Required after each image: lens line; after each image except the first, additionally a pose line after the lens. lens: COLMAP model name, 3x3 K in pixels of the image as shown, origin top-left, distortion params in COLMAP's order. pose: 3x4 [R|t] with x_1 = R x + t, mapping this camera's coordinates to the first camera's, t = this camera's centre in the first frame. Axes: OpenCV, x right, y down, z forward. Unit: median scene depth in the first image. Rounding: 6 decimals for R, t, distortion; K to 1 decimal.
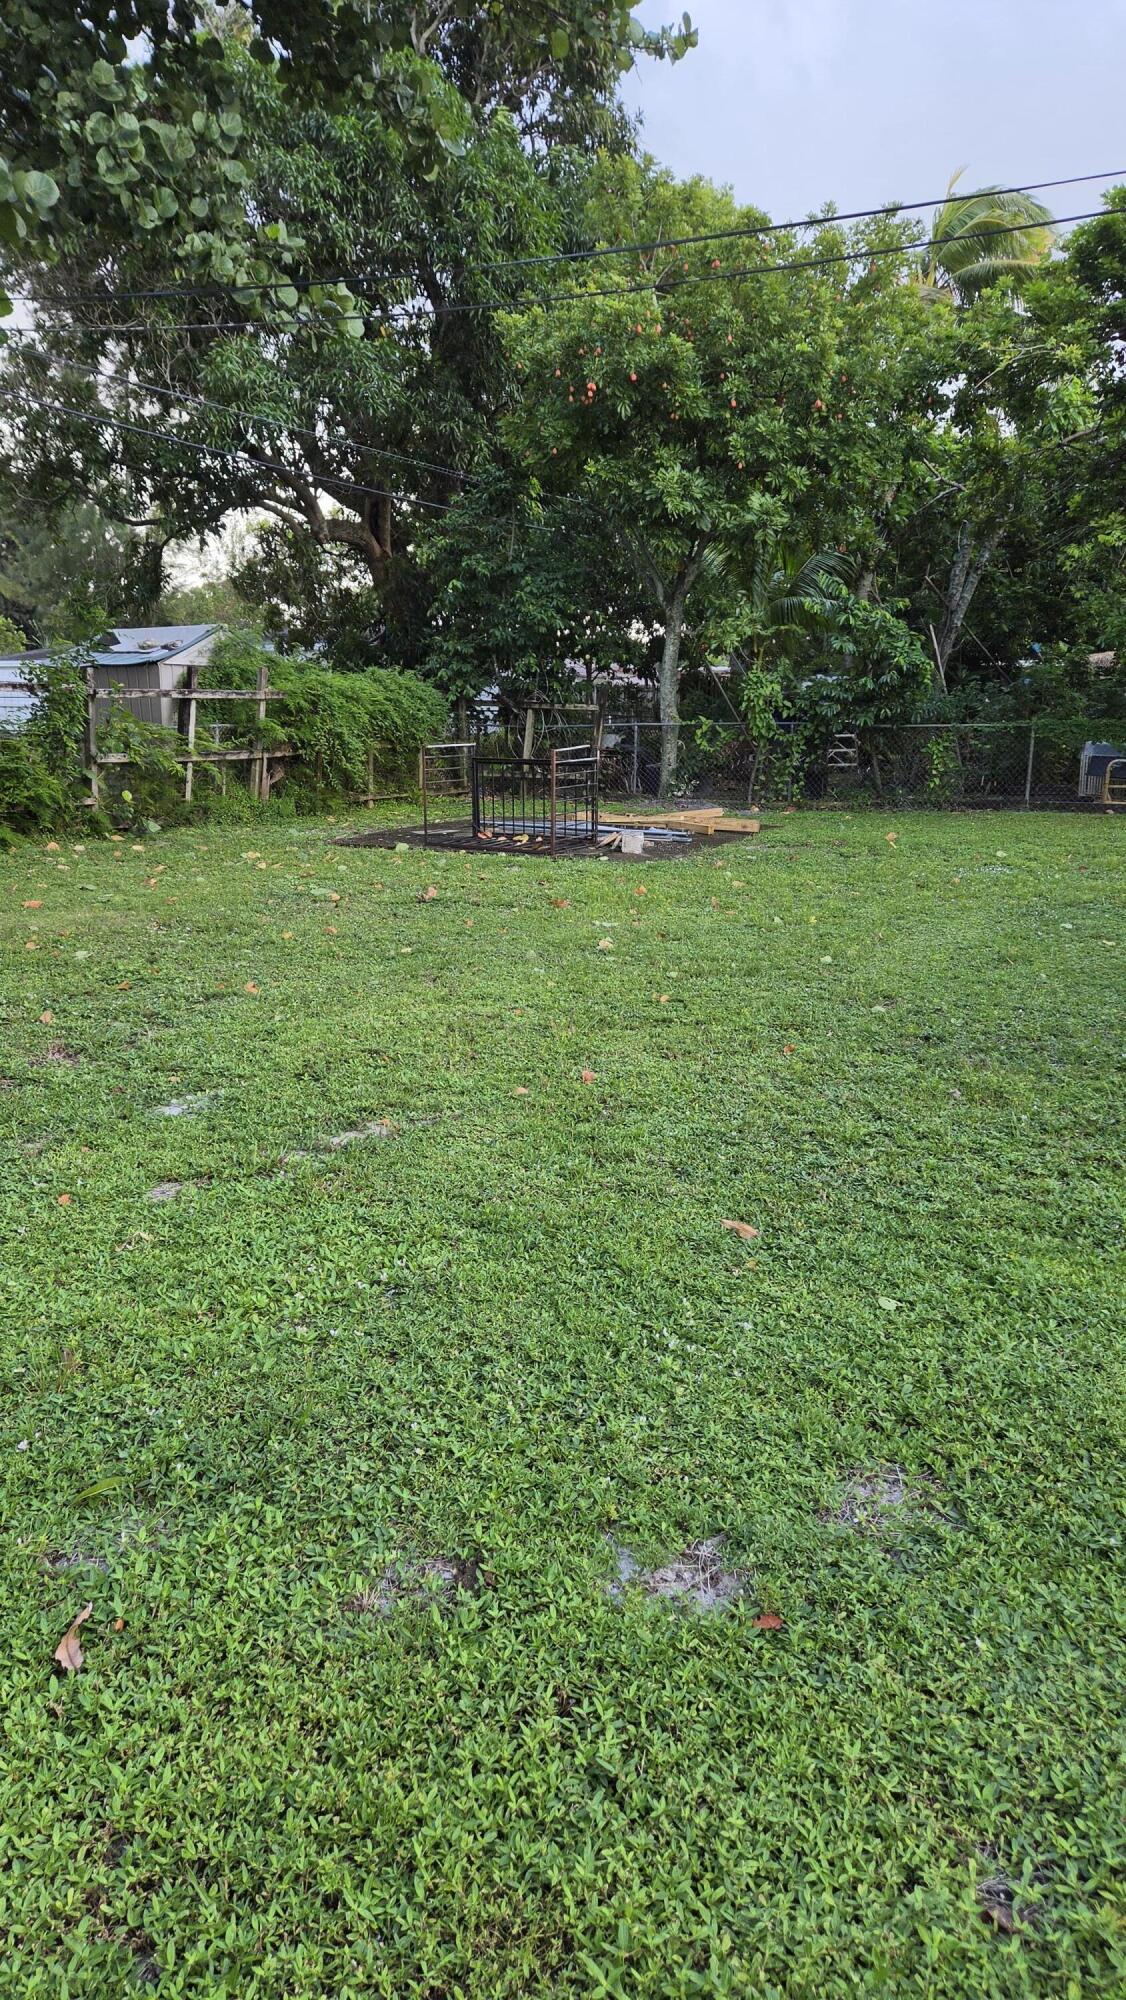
lens RADIAL K [[1329.3, 0, 534.6], [0, 1329.3, 1012.4], [0, 0, 1]] dist [0.070433, -0.068721]
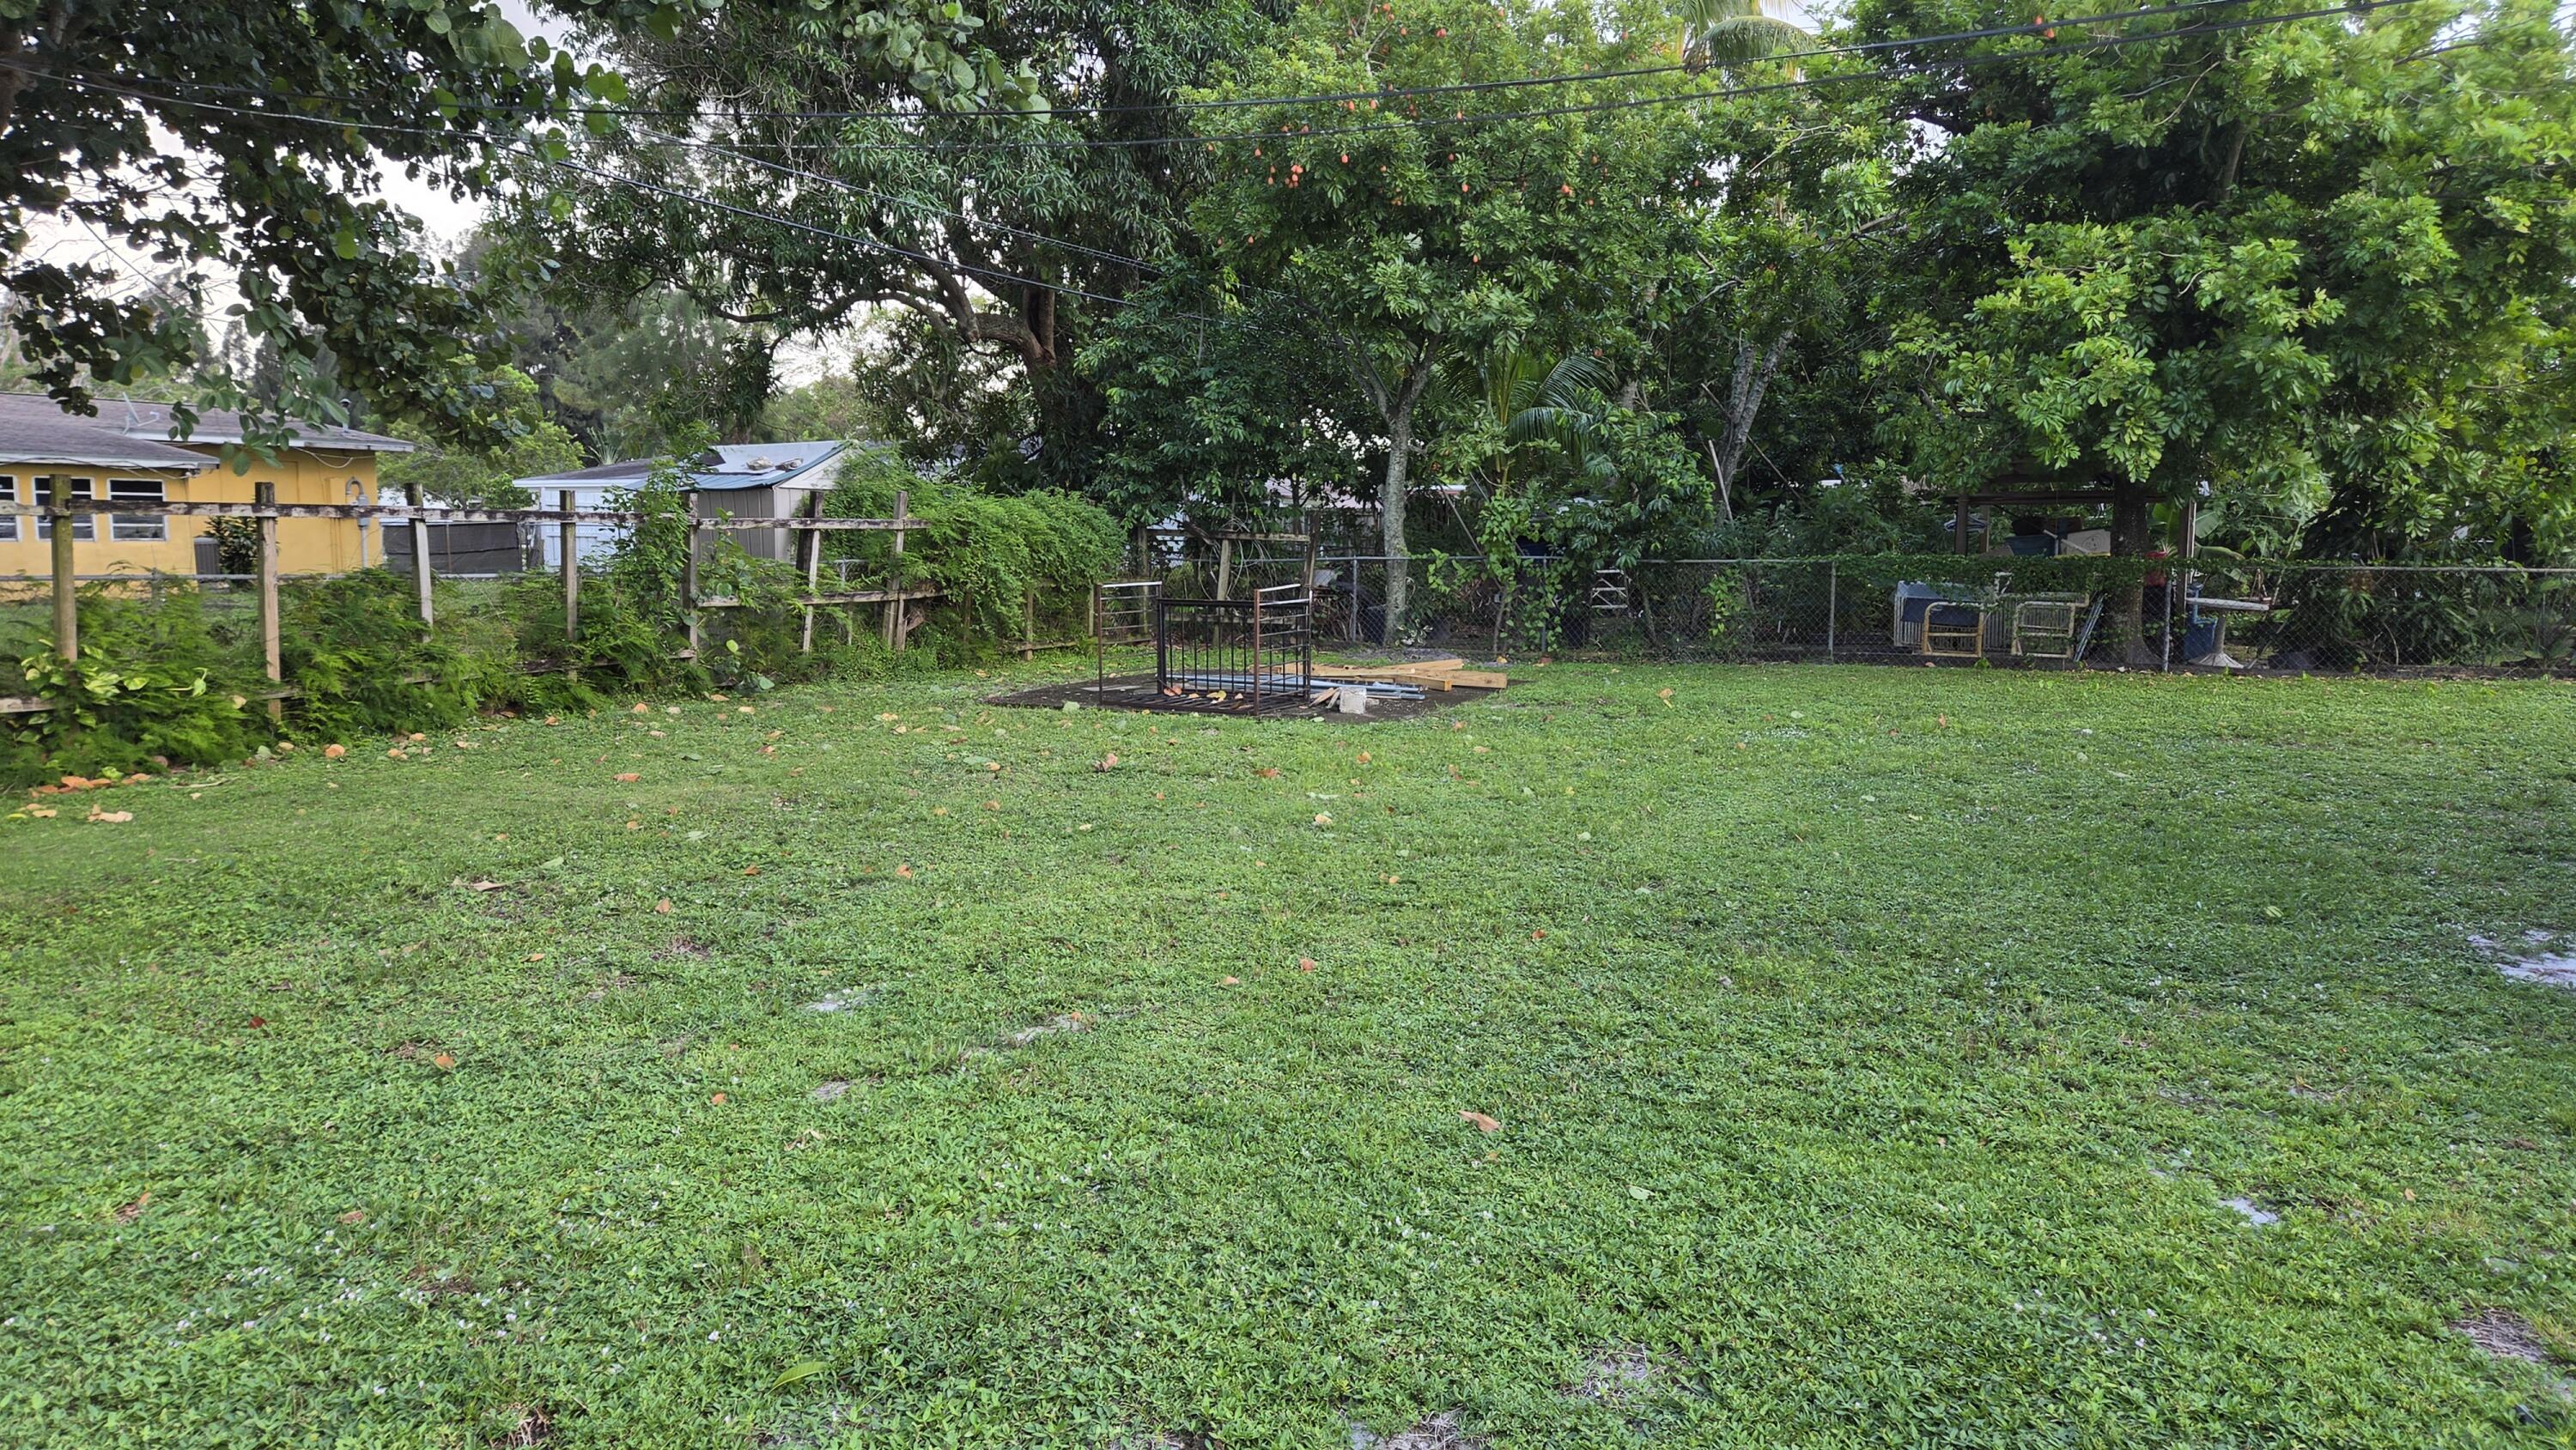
lens RADIAL K [[1712.0, 0, 1275.1], [0, 1712.0, 685.8], [0, 0, 1]] dist [0.070433, -0.068721]
pose [[0.999609, -0.001863, 0.027914, -0.009743], [0.005646, 0.990679, -0.136101, 0.016970], [-0.027400, 0.136206, 0.990302, -0.112239]]
